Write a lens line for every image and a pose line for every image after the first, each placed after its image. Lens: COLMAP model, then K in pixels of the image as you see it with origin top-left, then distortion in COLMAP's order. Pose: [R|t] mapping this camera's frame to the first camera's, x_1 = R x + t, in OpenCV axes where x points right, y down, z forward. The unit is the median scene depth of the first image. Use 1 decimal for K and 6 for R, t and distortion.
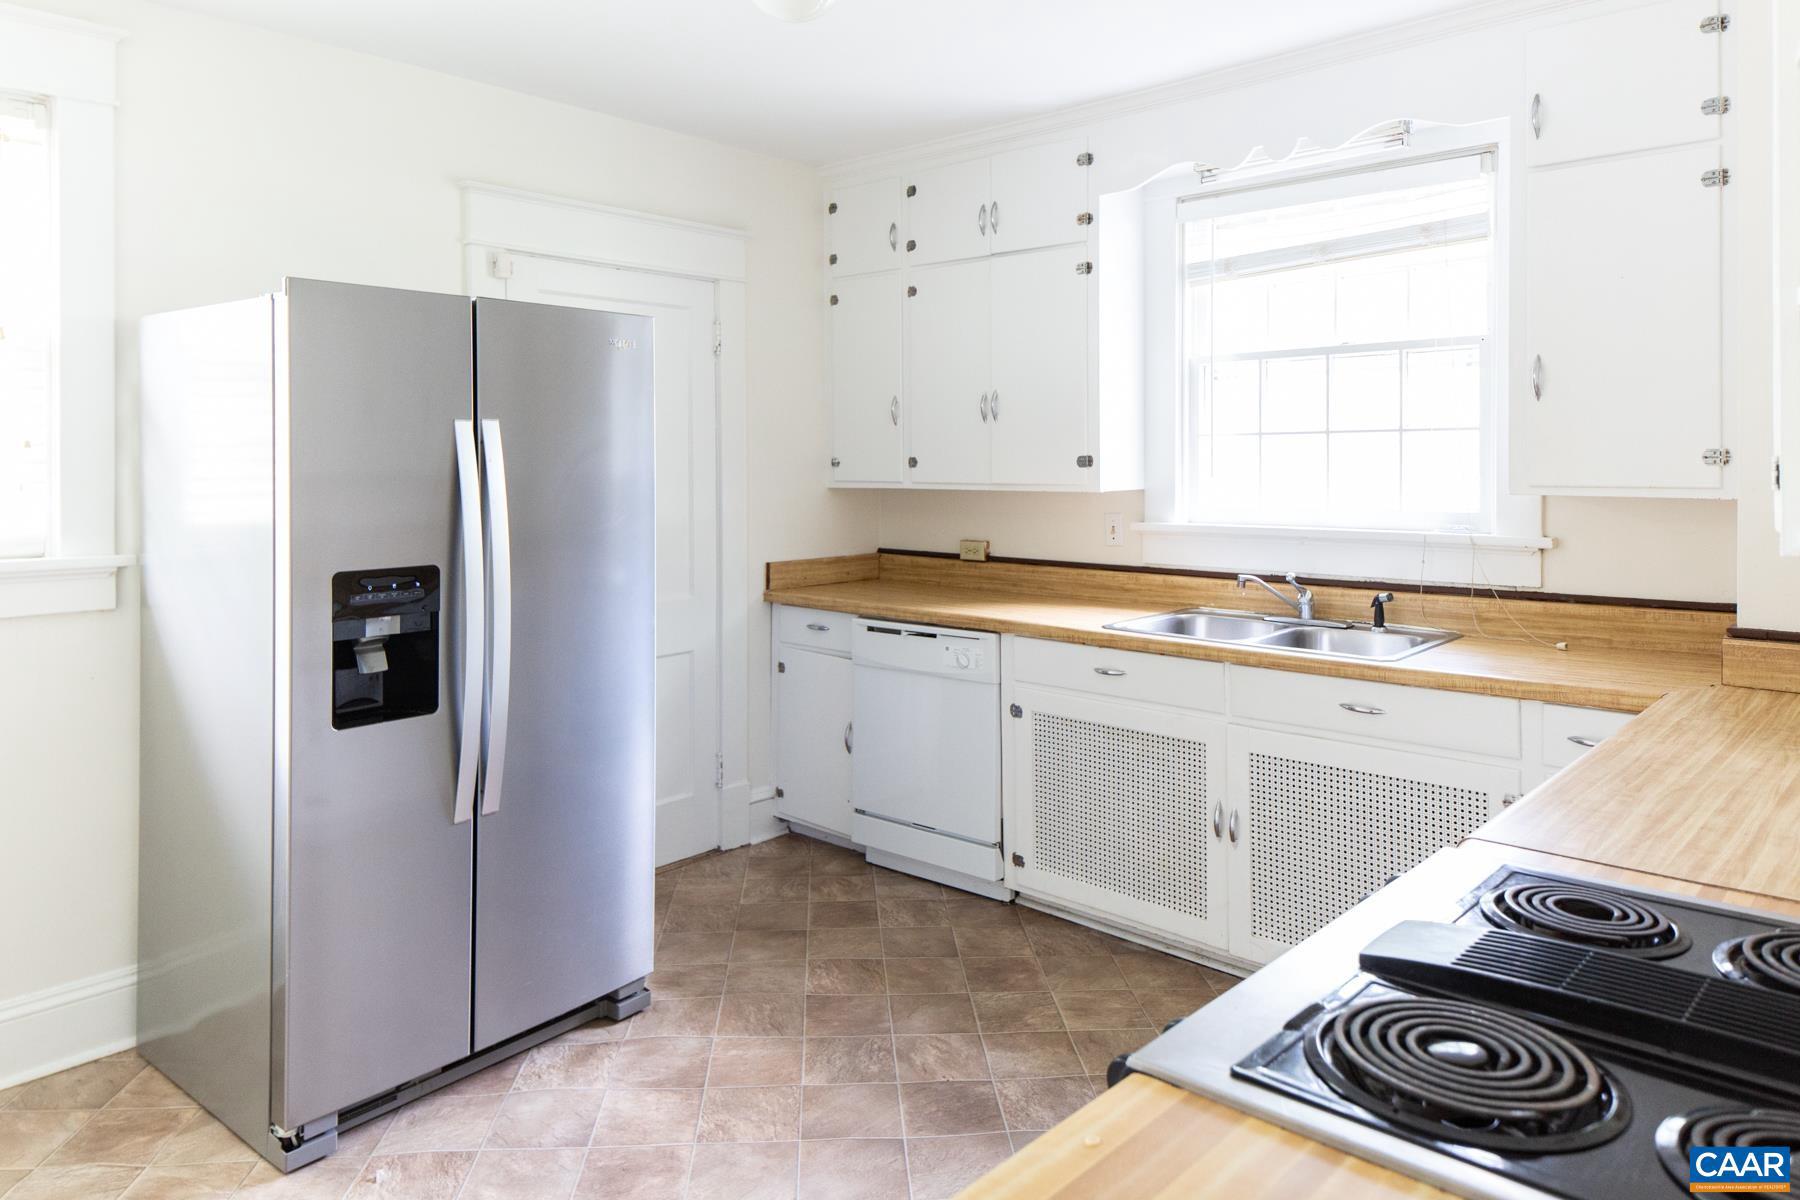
lens RADIAL K [[1202.4, 0, 900.0], [0, 1202.4, 600.0], [0, 0, 1]] dist [0.073002, -0.057866]
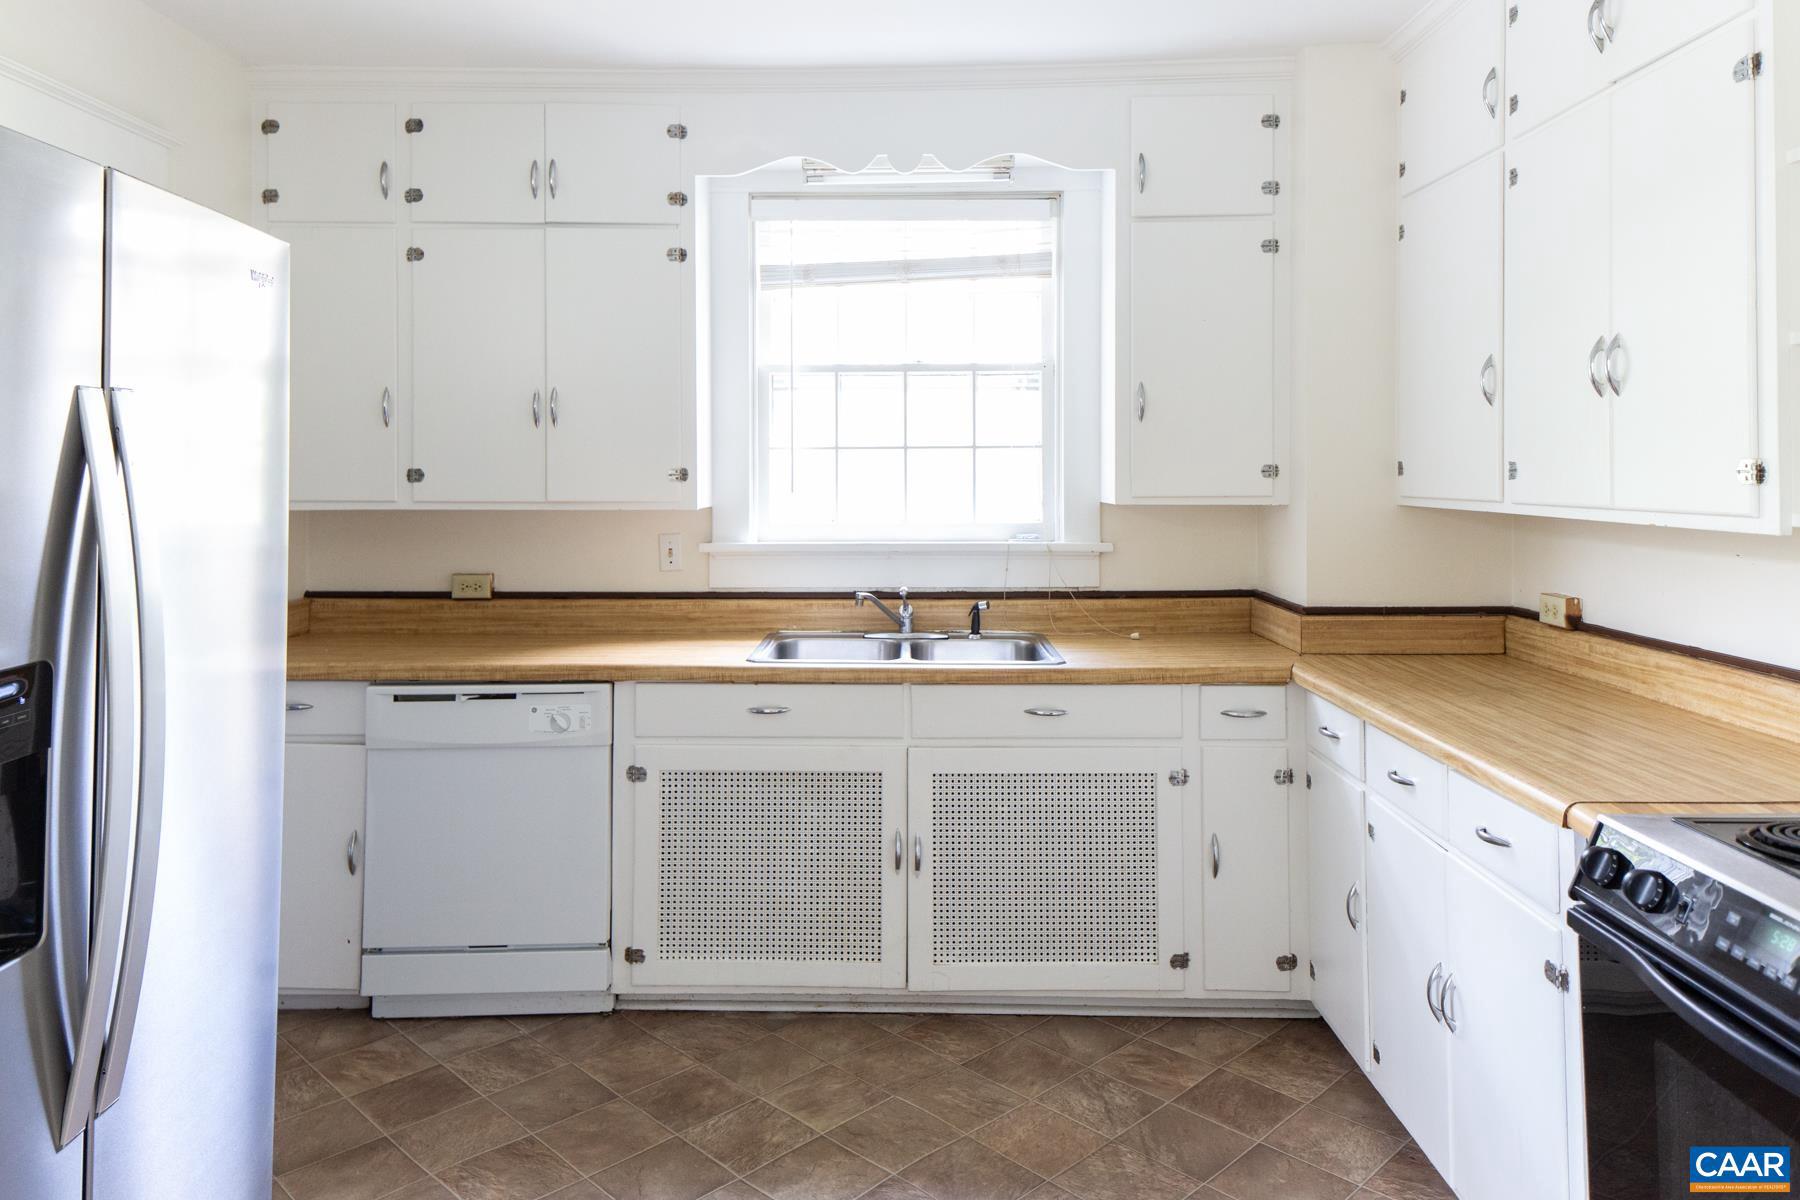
lens RADIAL K [[1204.7, 0, 900.5], [0, 1204.7, 569.9], [0, 0, 1]] dist [0.083391, -0.072511]
pose [[0.743783, -0.049157, 0.666611, -0.326670], [0.079389, 0.996730, -0.015079, -0.021324], [-0.663690, 0.064137, 0.745253, 0.256212]]
